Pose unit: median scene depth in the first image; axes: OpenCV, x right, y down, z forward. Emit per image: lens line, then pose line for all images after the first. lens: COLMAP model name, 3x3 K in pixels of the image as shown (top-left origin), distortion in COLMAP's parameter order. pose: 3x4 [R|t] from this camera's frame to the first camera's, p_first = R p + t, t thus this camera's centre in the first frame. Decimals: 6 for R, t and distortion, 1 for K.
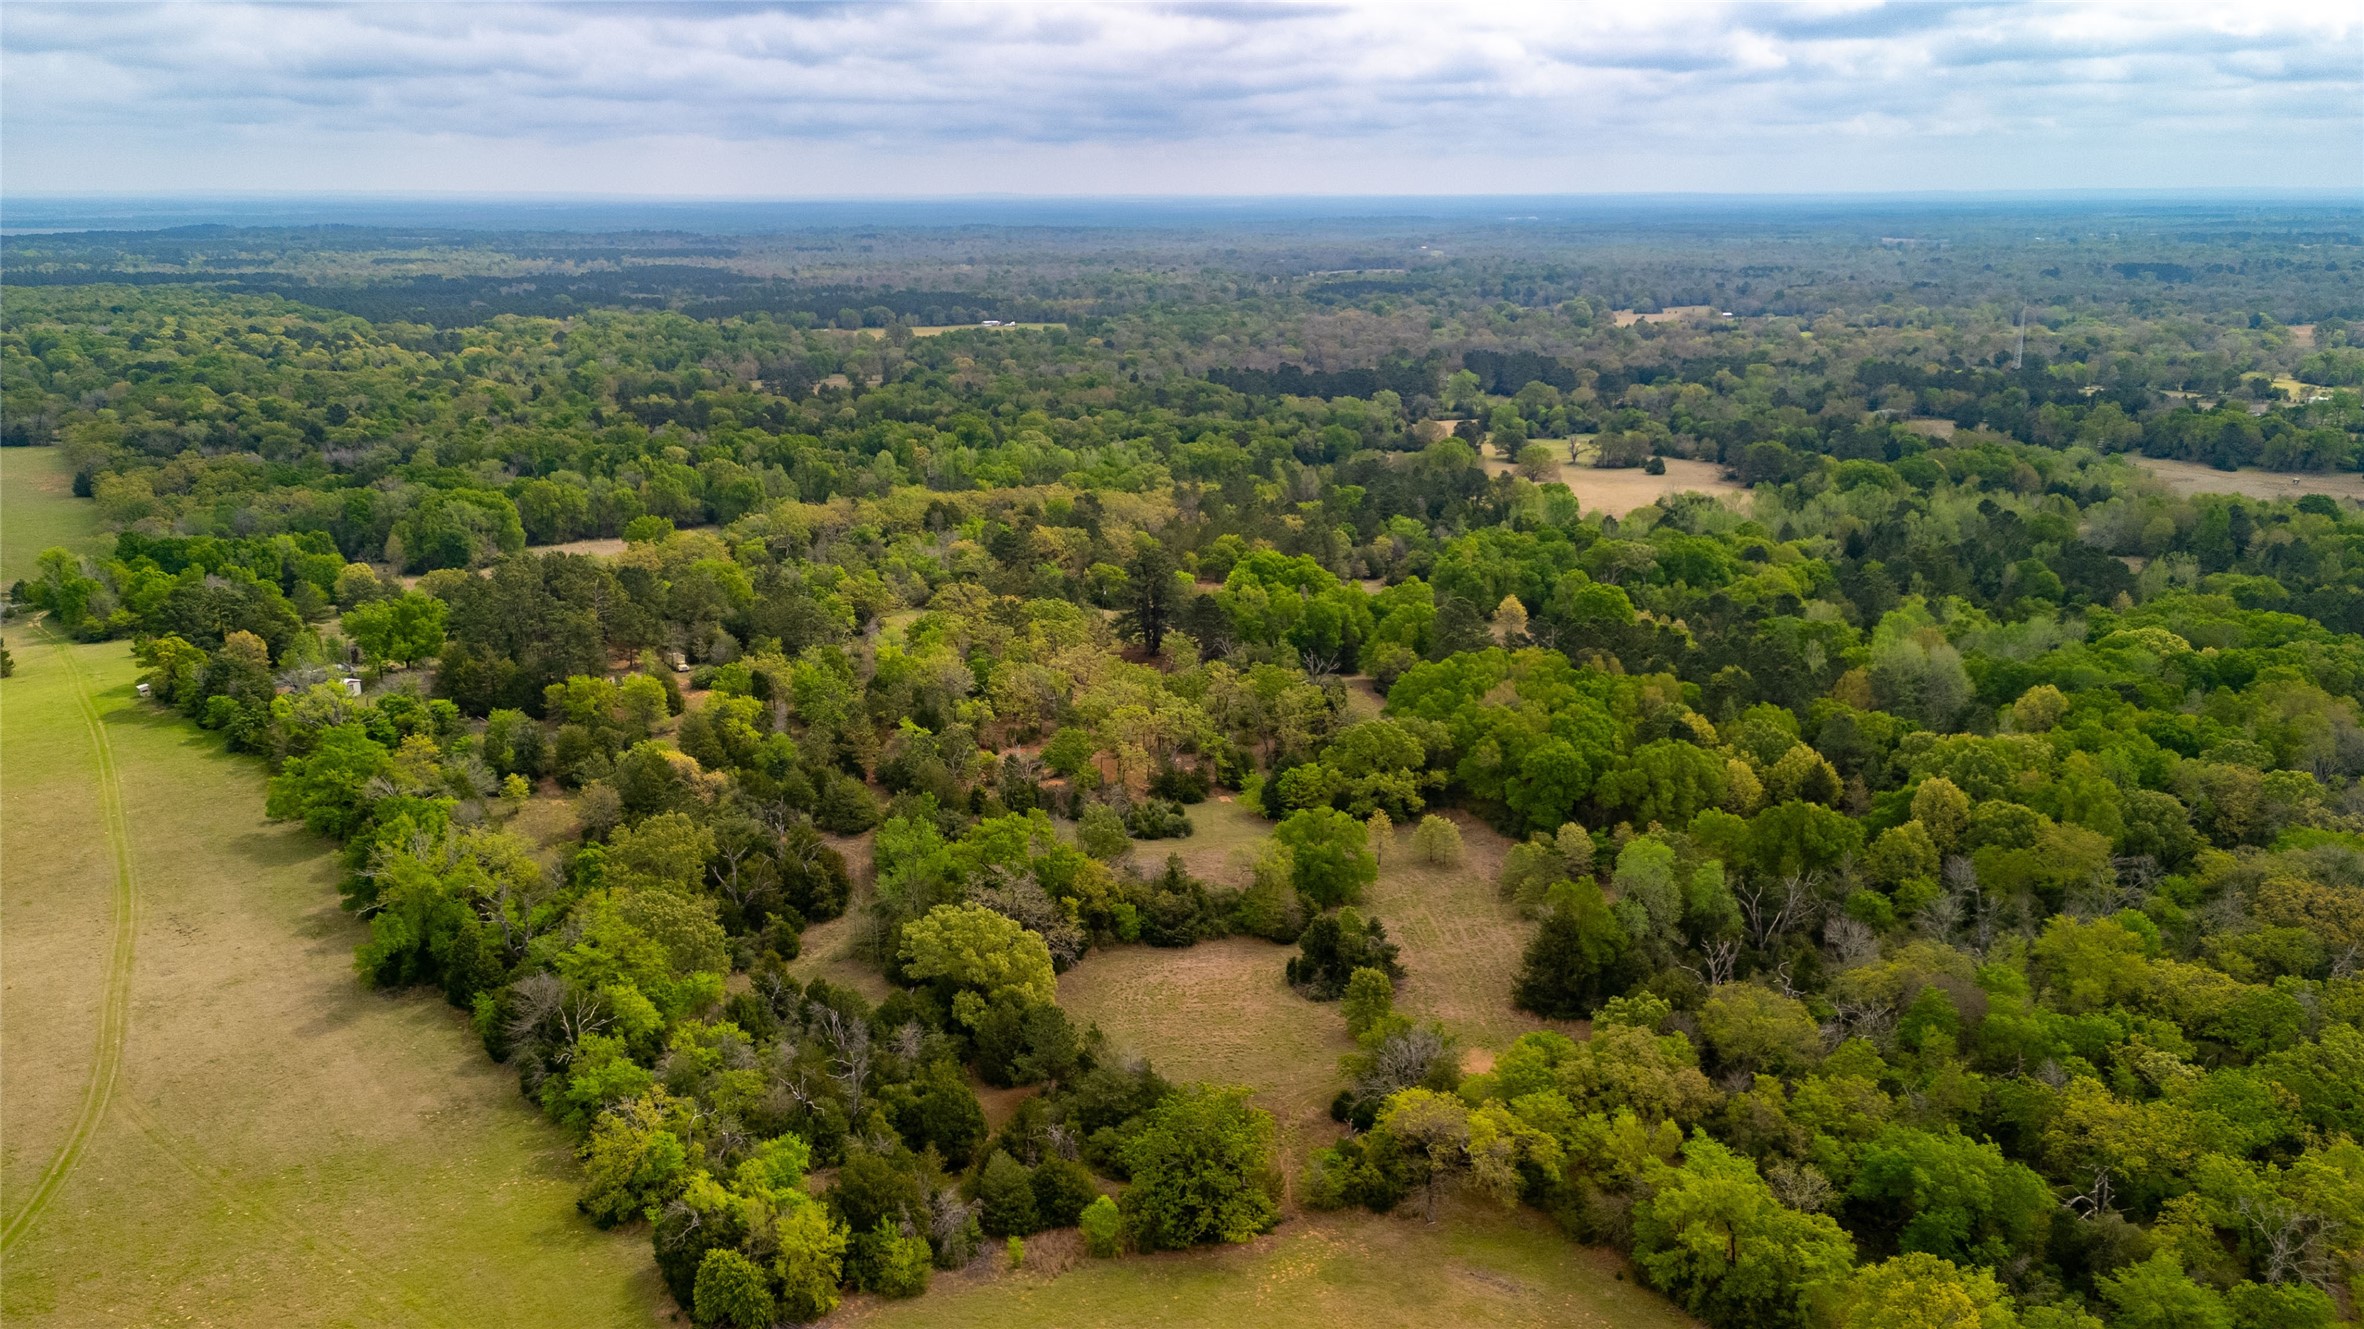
lens RADIAL K [[1772.6, 0, 1187.6], [0, 1772.6, 669.5], [0, 0, 1]] dist [0.069845, -0.056489]
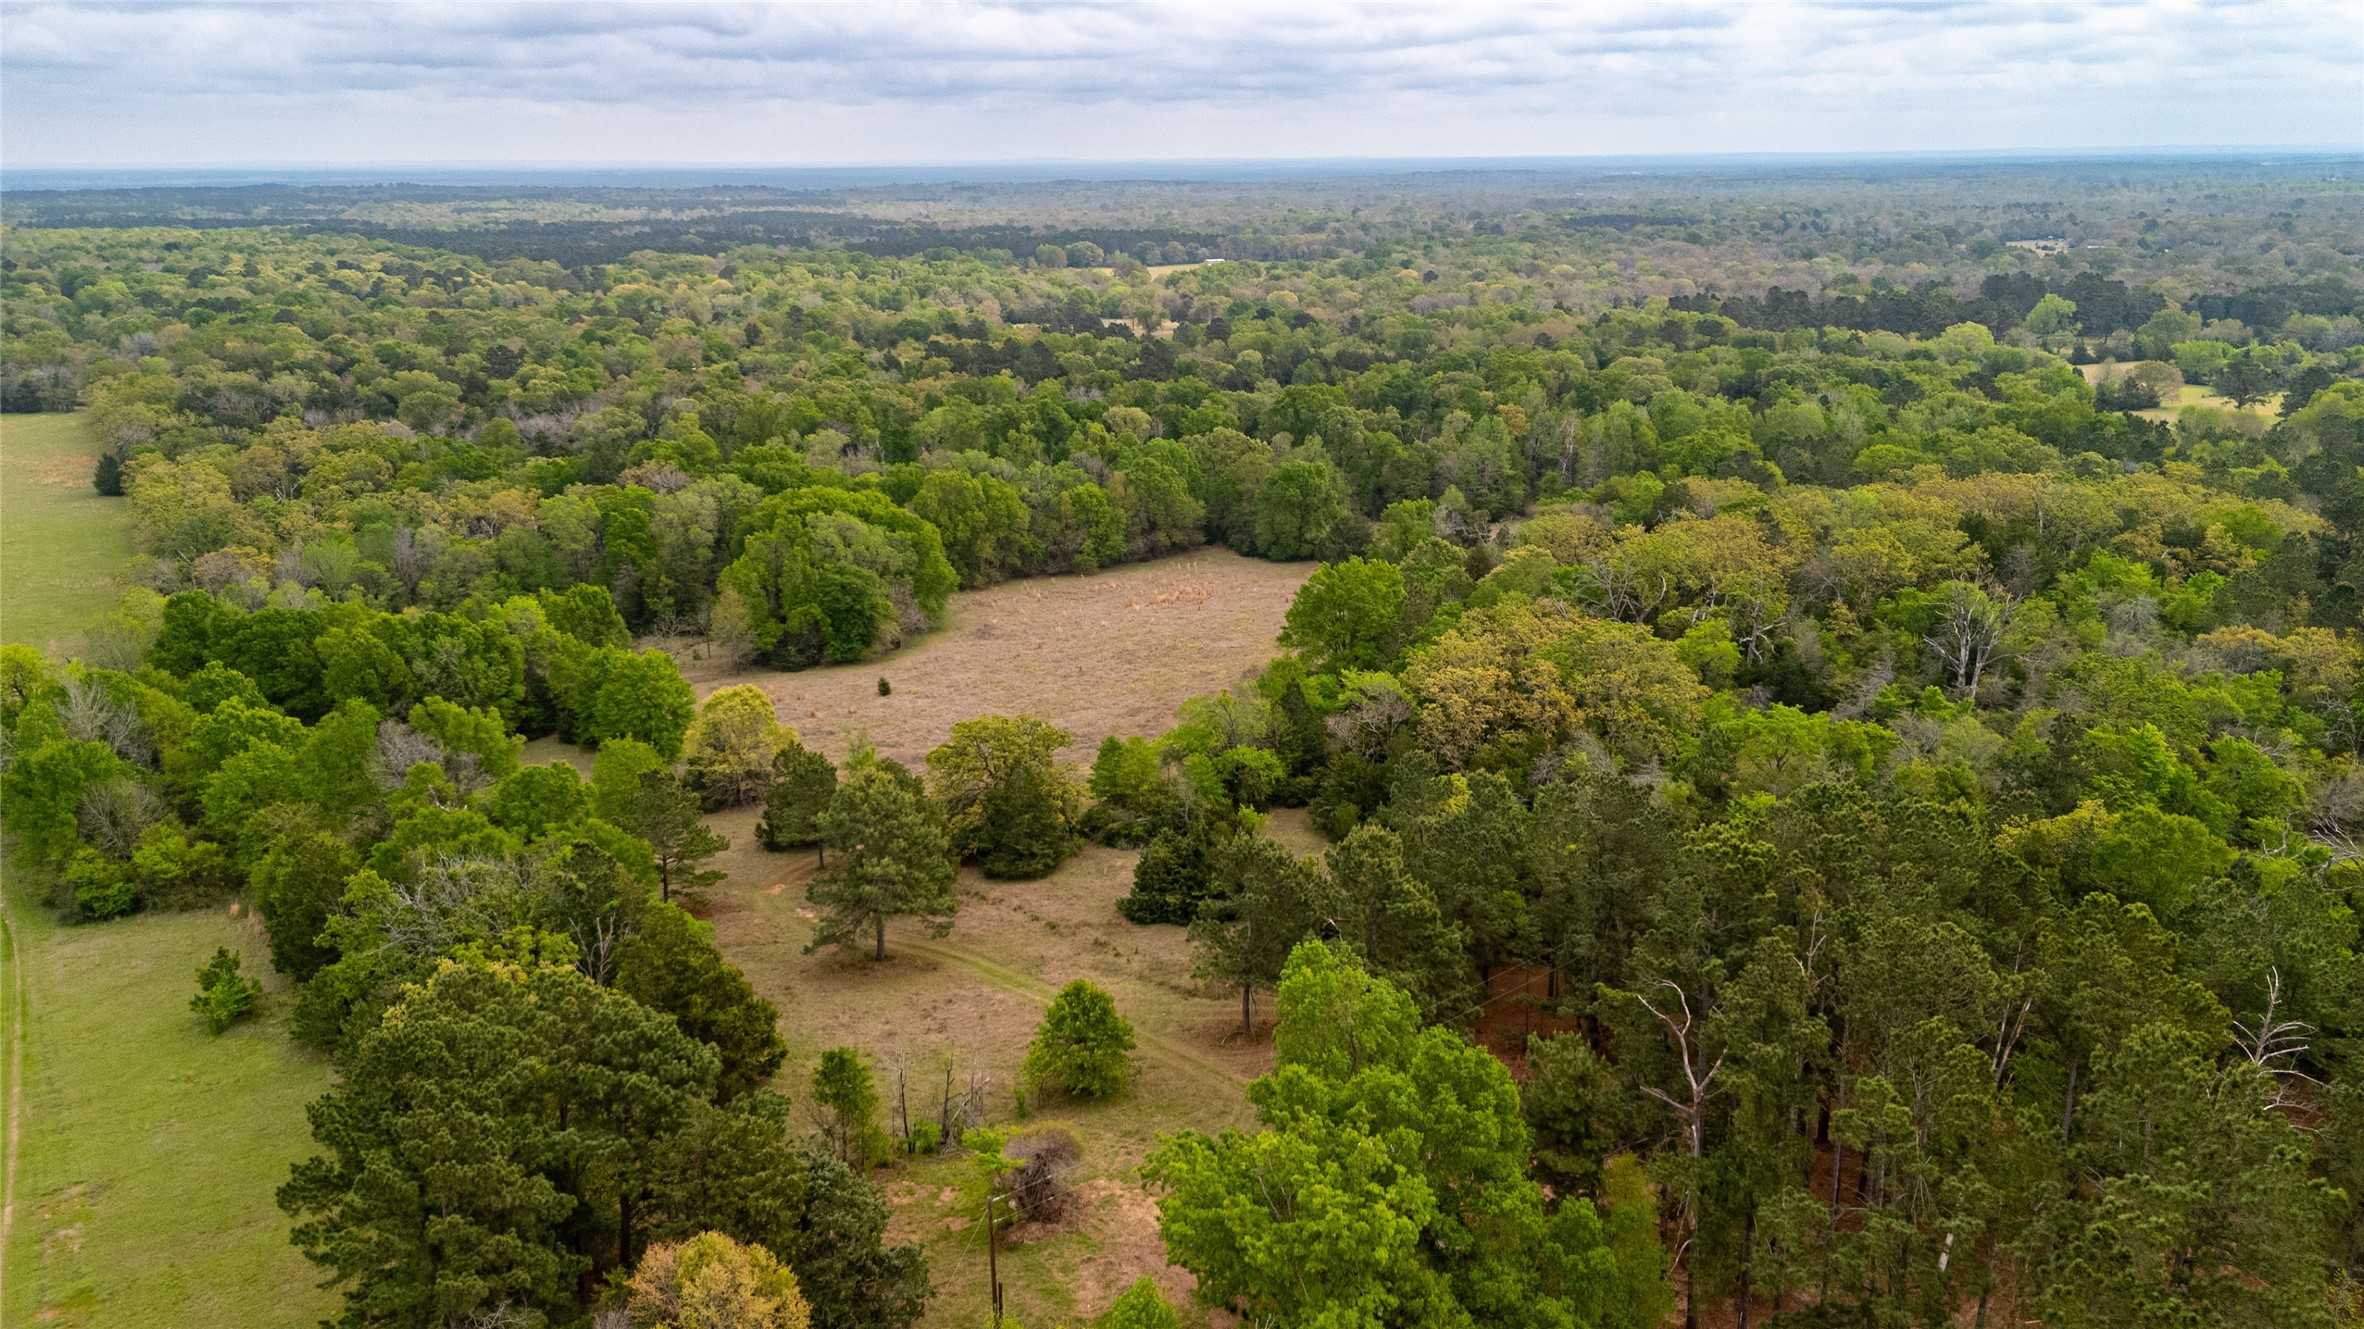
lens RADIAL K [[1772.6, 0, 1173.8], [0, 1772.6, 671.0], [0, 0, 1]] dist [0.069845, -0.056489]
pose [[0.999512, 0.001013, -0.031221, -0.190854], [-0.000472, 0.999849, 0.017356, -0.037895], [0.031233, -0.017333, 0.999362, 0.326060]]
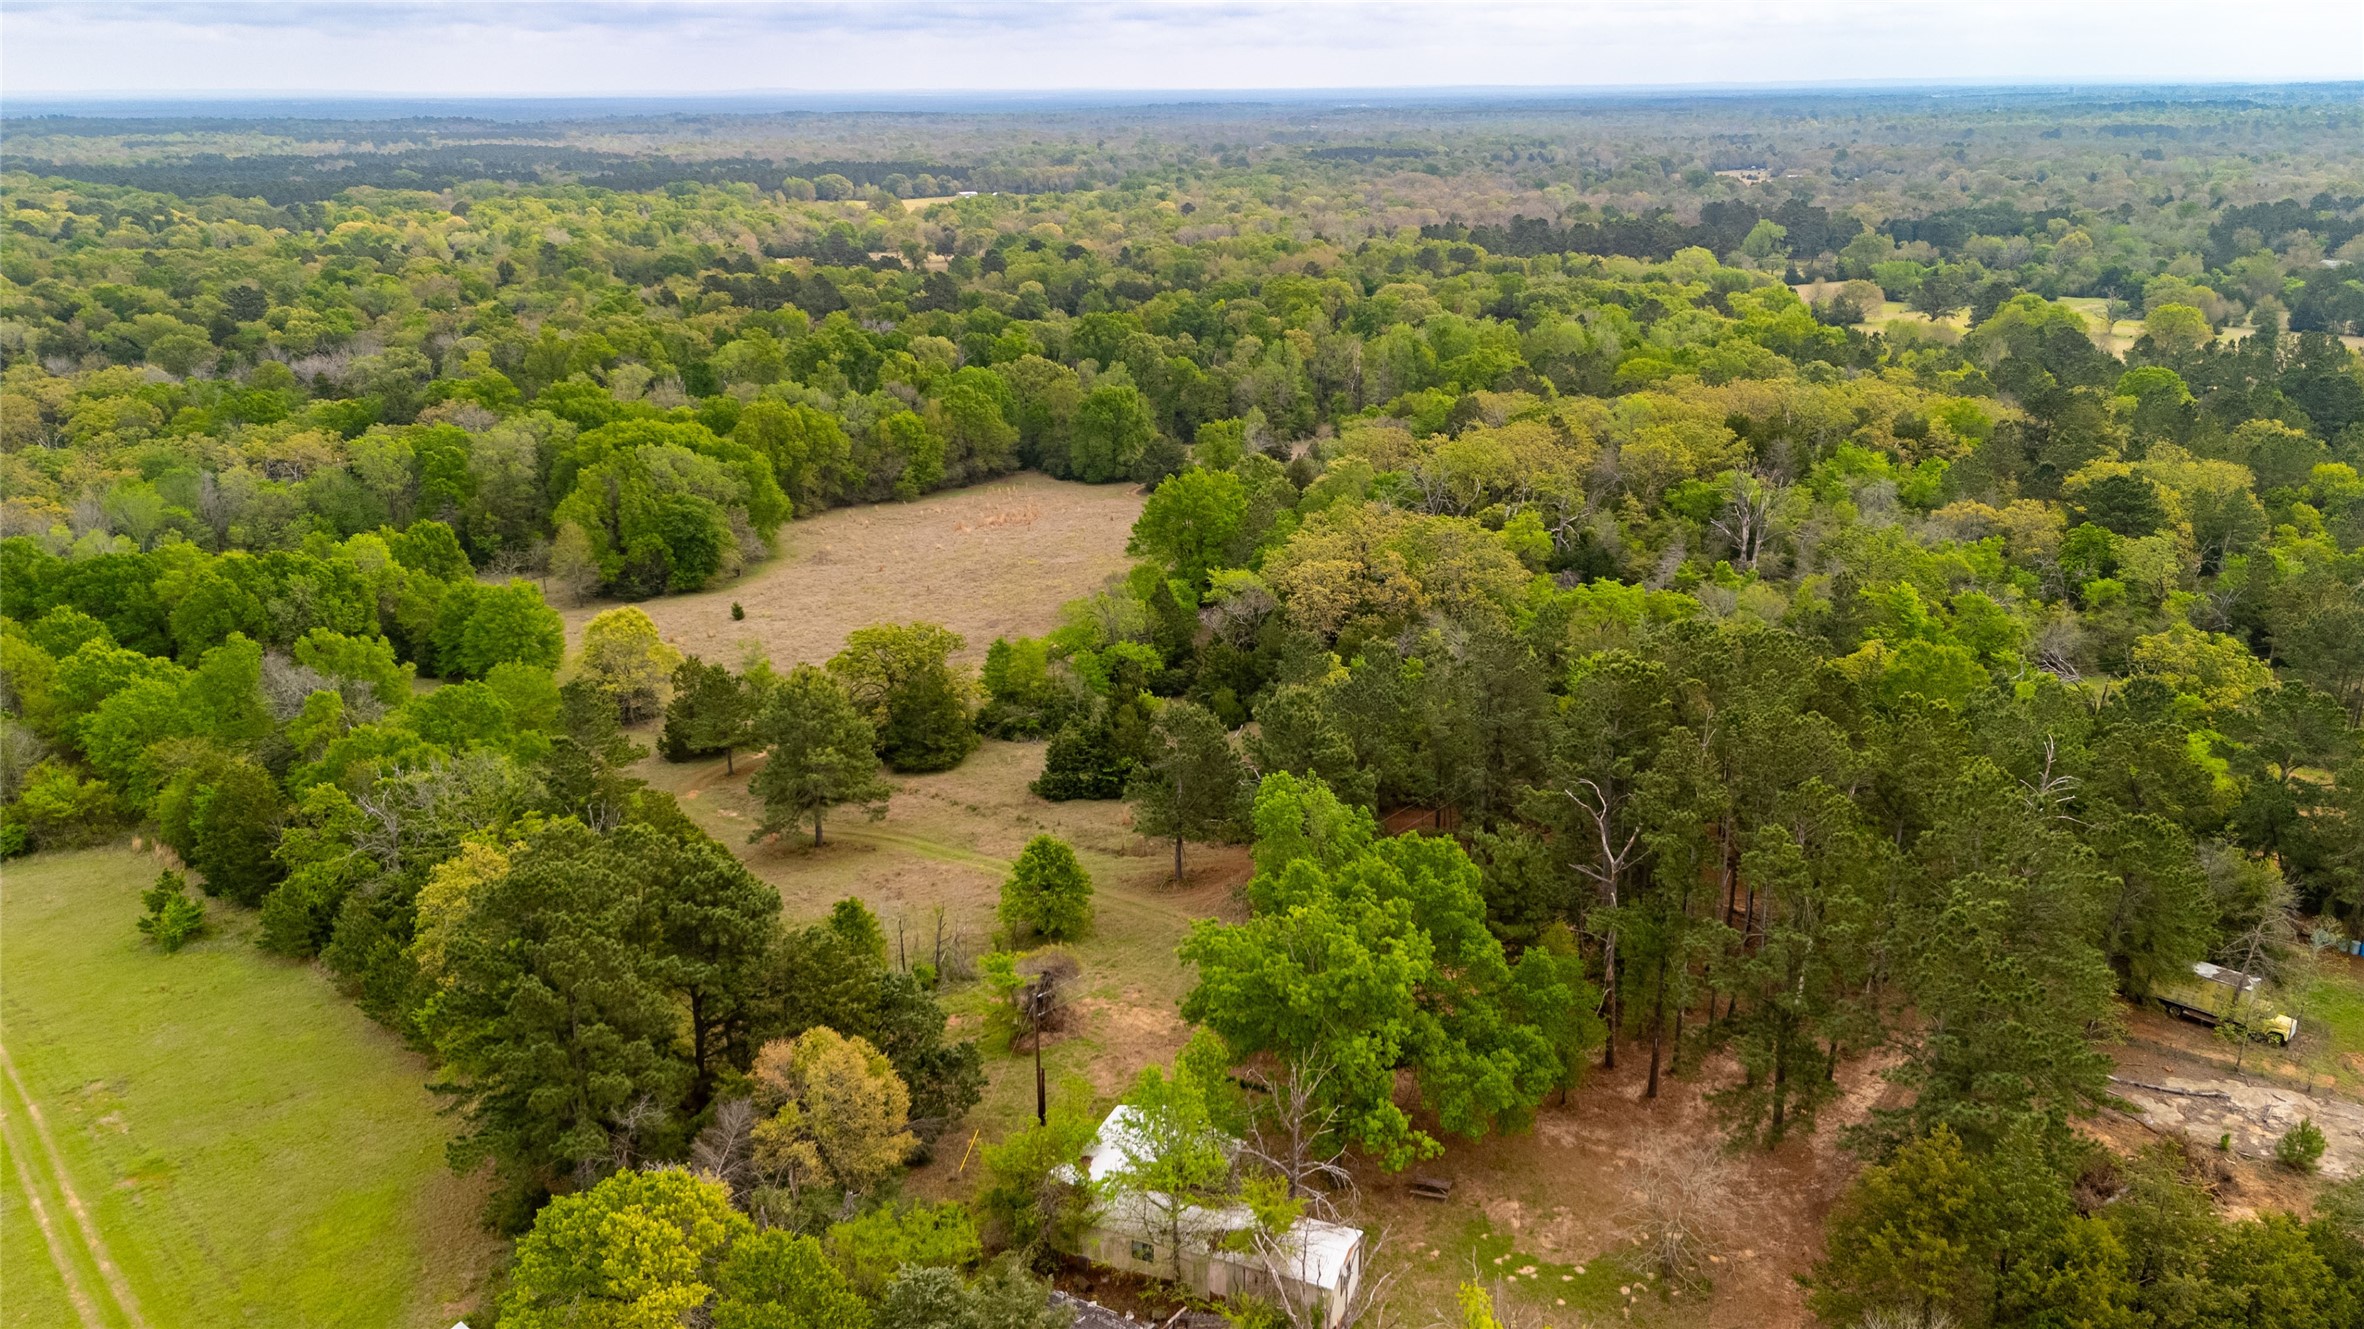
lens RADIAL K [[1772.6, 0, 1182.5], [0, 1772.6, 677.4], [0, 0, 1]] dist [0.069845, -0.056489]
pose [[0.993036, -0.044877, 0.108933, -0.205682], [0.038719, 0.997565, 0.058003, -0.033846], [-0.111271, -0.053382, 0.992355, 0.310862]]
